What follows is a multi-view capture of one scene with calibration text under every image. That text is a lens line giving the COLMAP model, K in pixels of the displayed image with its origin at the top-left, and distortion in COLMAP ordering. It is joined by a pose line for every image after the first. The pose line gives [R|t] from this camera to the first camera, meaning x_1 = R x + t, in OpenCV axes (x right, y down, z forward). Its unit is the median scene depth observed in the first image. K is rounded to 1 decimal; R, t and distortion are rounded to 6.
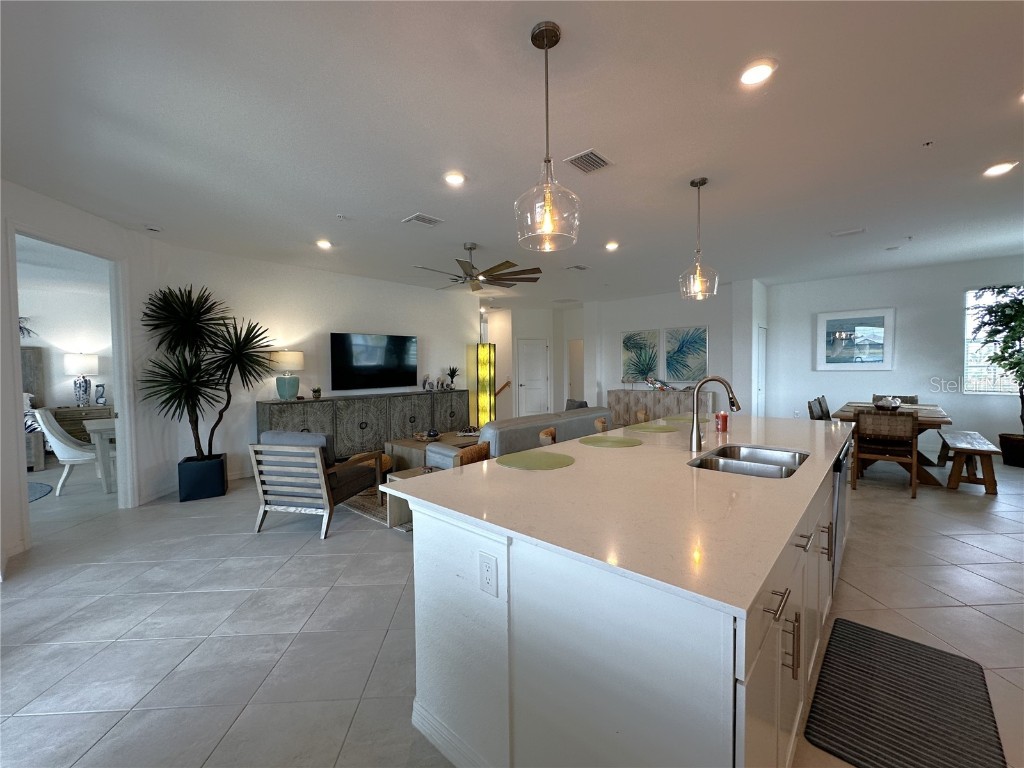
lens RADIAL K [[415.6, 0, 511.2], [0, 415.6, 382.6], [0, 0, 1]] dist [-0.001484, 0.000246]
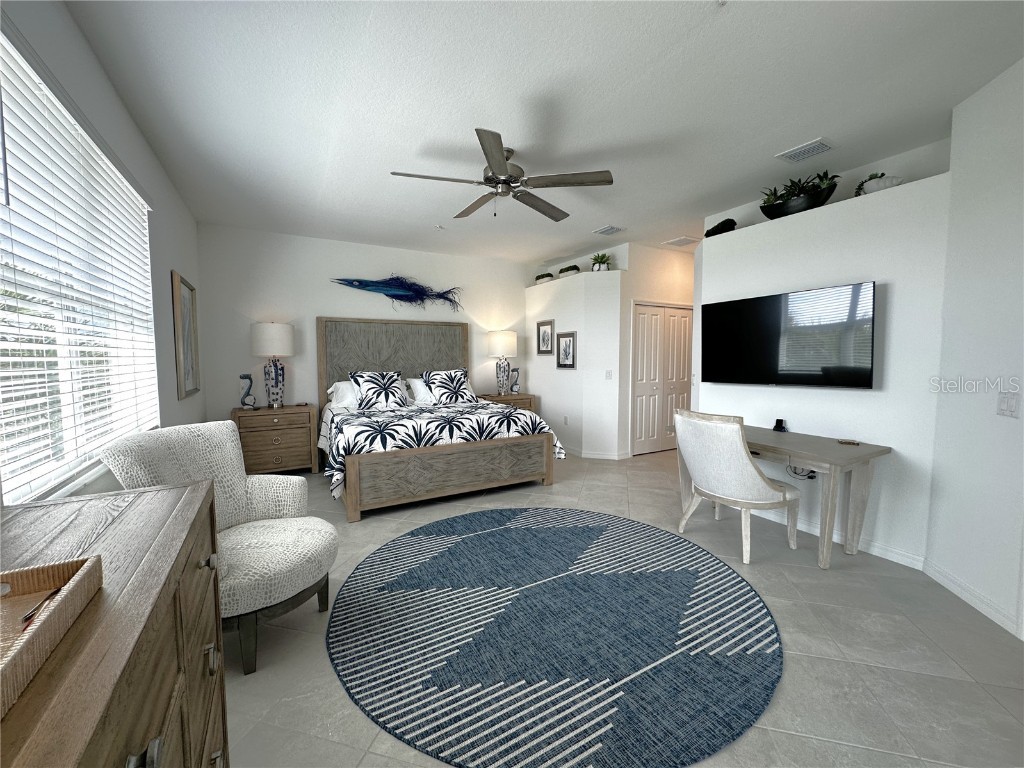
lens RADIAL K [[415.6, 0, 511.2], [0, 415.6, 382.6], [0, 0, 1]] dist [-0.001484, 0.000246]
pose [[0.959143, 0.035047, -0.280743, -0.785824], [-0.025731, 0.998991, 0.036803, 0.002111], [0.281750, -0.028075, 0.959077, 0.211154]]
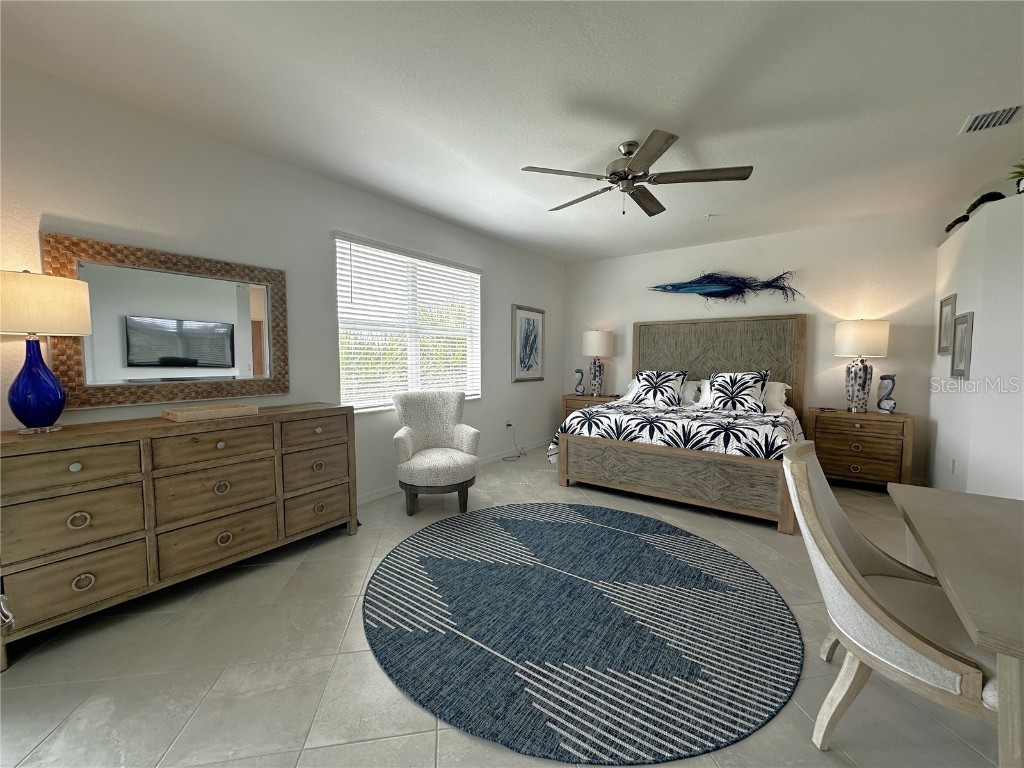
lens RADIAL K [[415.6, 0, 511.2], [0, 415.6, 382.6], [0, 0, 1]] dist [-0.001484, 0.000246]
pose [[0.116510, 0.078237, -0.990103, -0.517356], [-0.037025, 0.996542, 0.074389, -0.008318], [0.992499, 0.027991, 0.119004, 0.451836]]
